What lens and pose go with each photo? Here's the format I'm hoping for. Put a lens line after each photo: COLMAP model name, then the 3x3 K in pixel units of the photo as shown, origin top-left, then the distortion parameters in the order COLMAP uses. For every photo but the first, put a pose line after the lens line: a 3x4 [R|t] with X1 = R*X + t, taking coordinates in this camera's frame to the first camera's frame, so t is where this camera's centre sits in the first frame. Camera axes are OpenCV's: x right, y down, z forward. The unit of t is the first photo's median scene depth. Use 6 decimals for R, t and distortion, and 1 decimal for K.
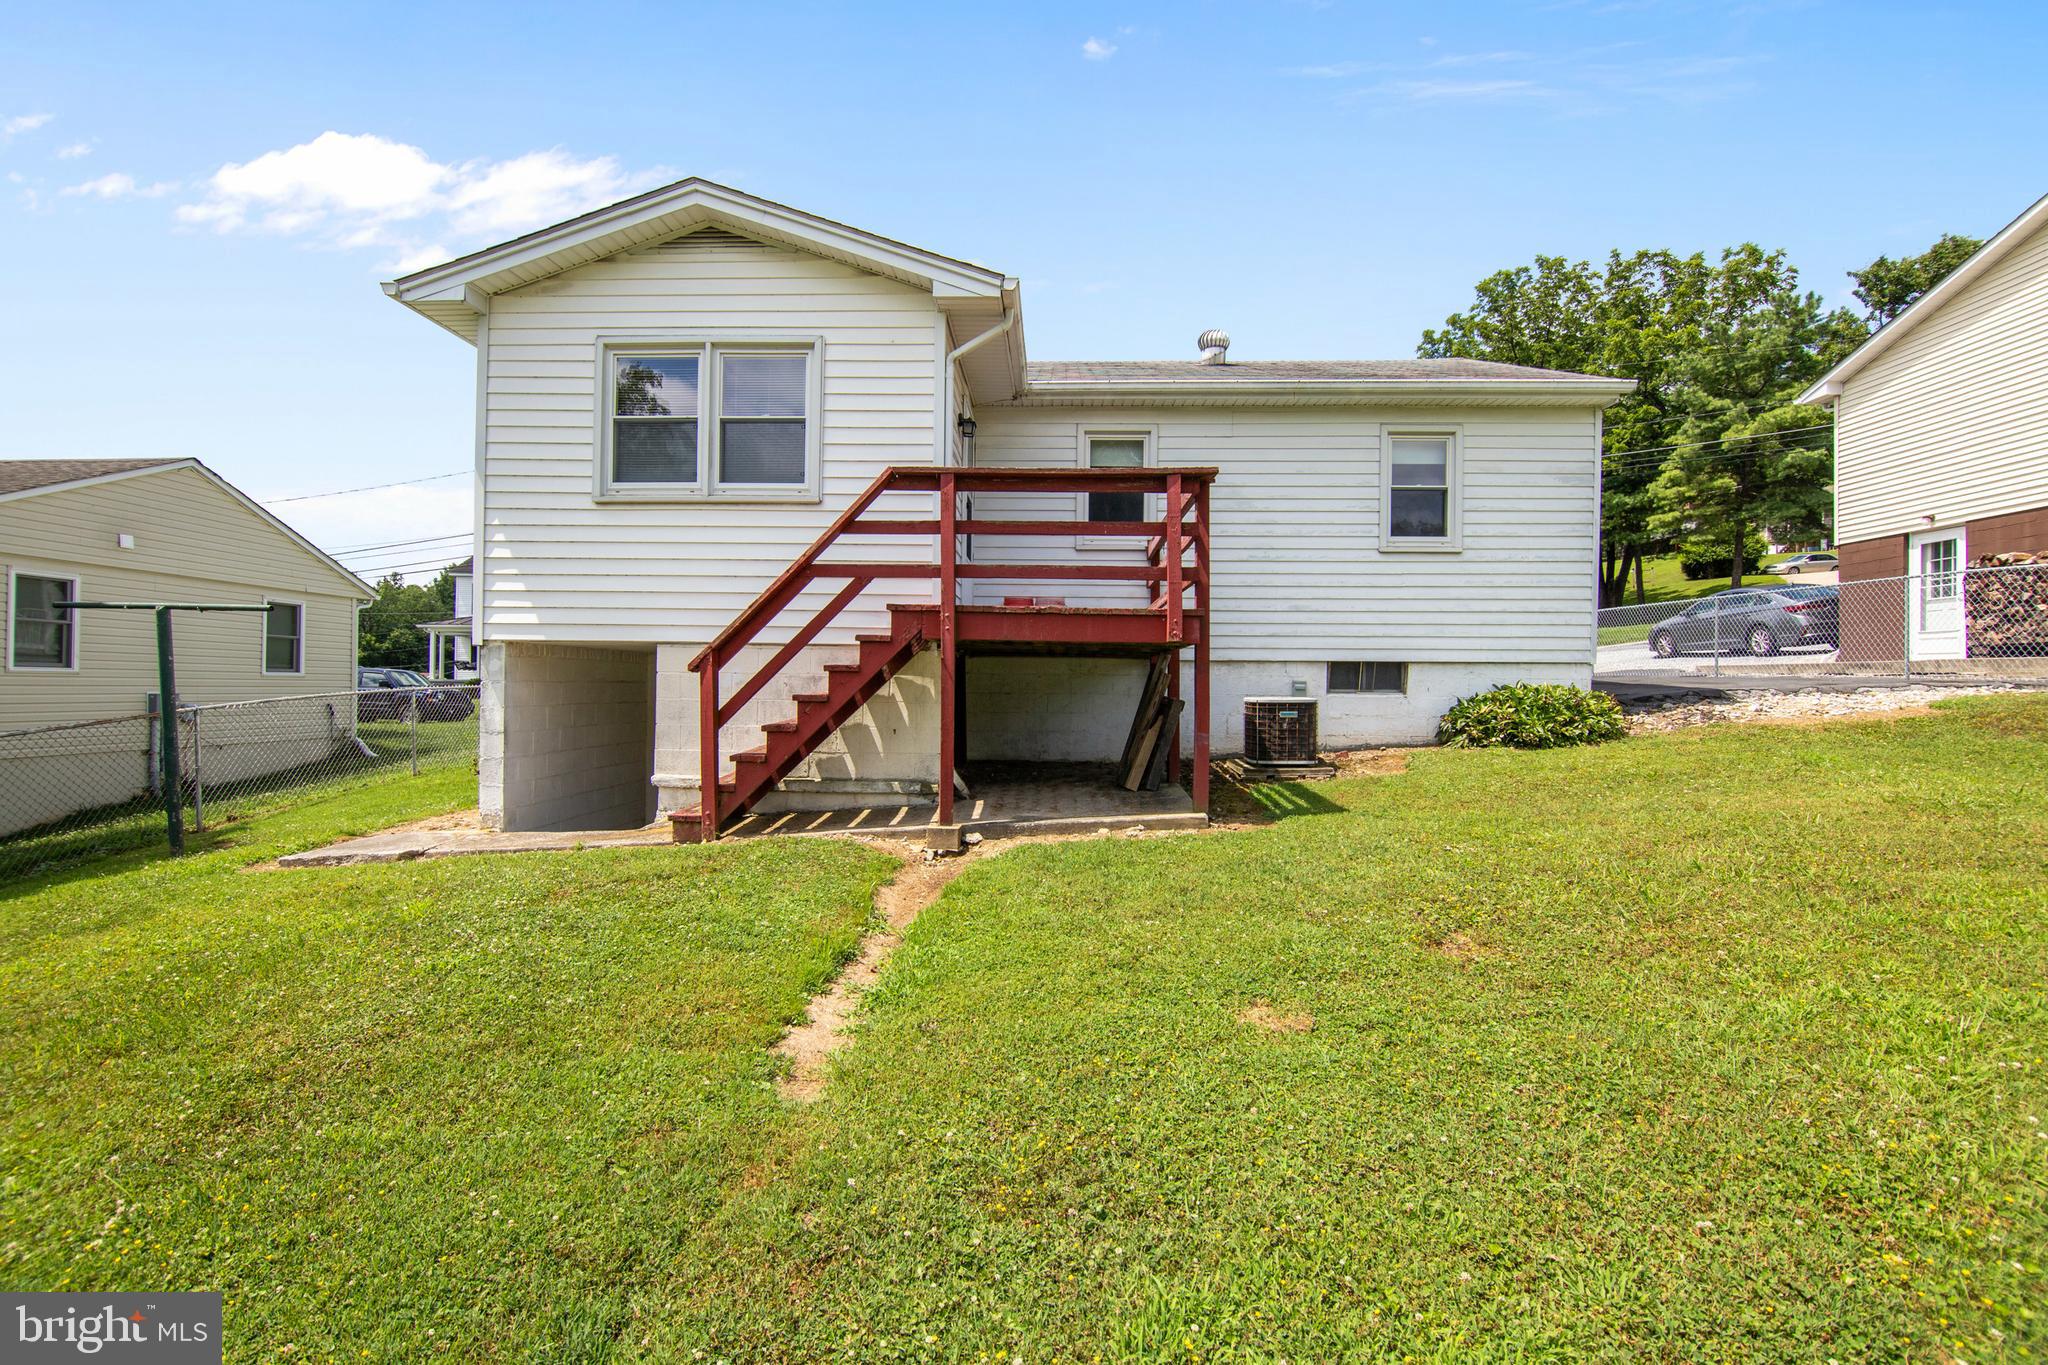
lens RADIAL K [[872.8, 0, 1024.0], [0, 872.8, 682.5], [0, 0, 1]] dist [0.000201, -0.000074]
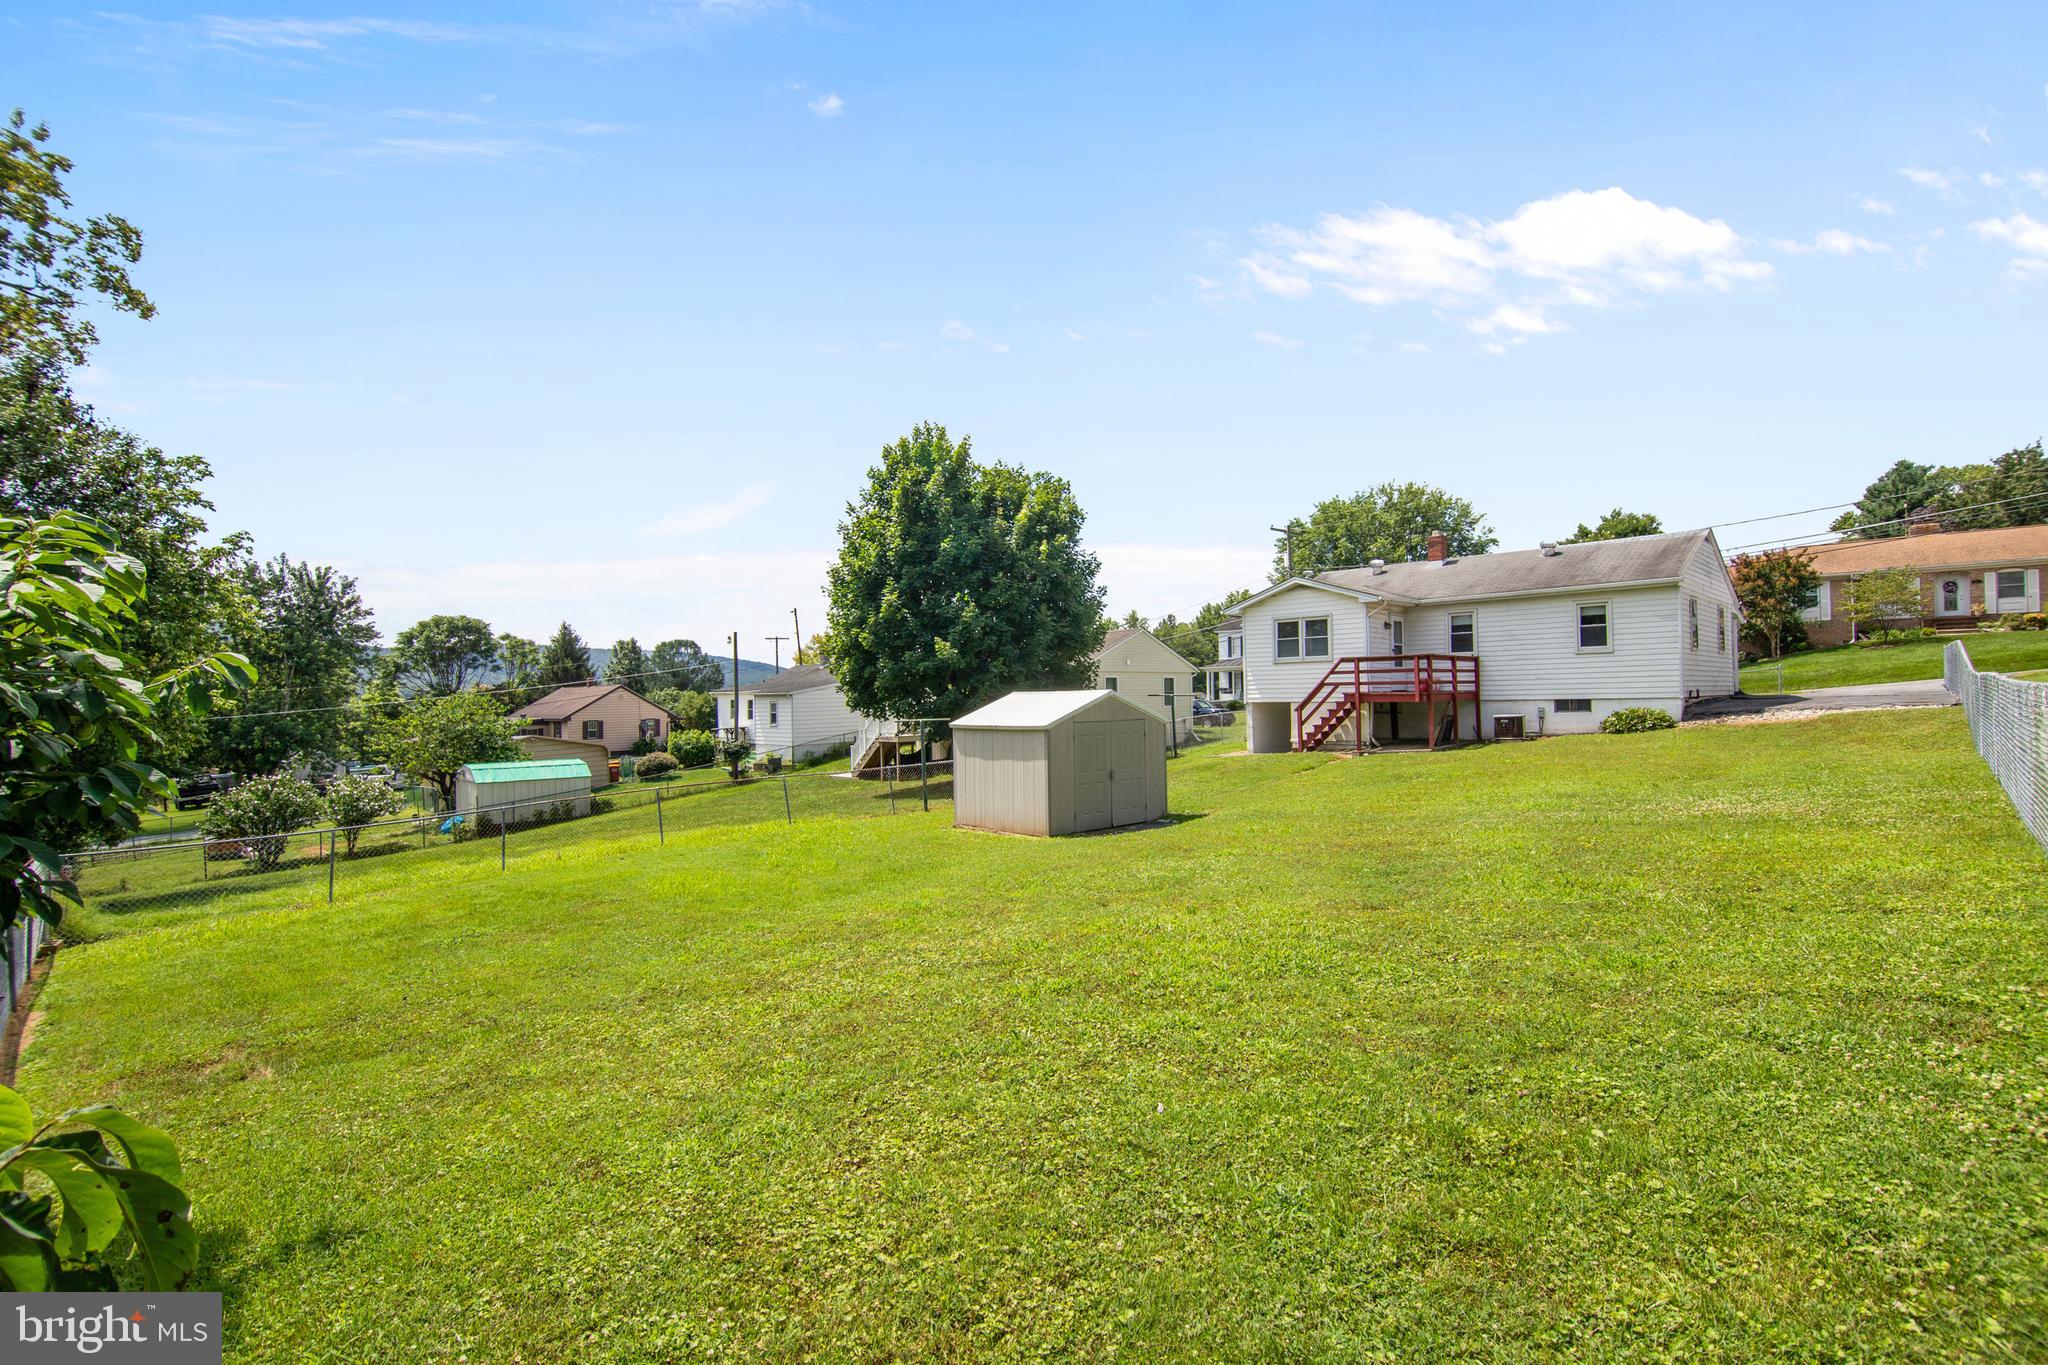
lens RADIAL K [[913.3, 0, 1017.1], [0, 913.3, 706.8], [0, 0, 1]] dist [0.002134, -0.000166]
pose [[0.709181, -0.015198, -0.704863, 1.406316], [0.029897, 0.999517, 0.008529, -0.091145], [0.704393, -0.027122, 0.709292, -2.409881]]
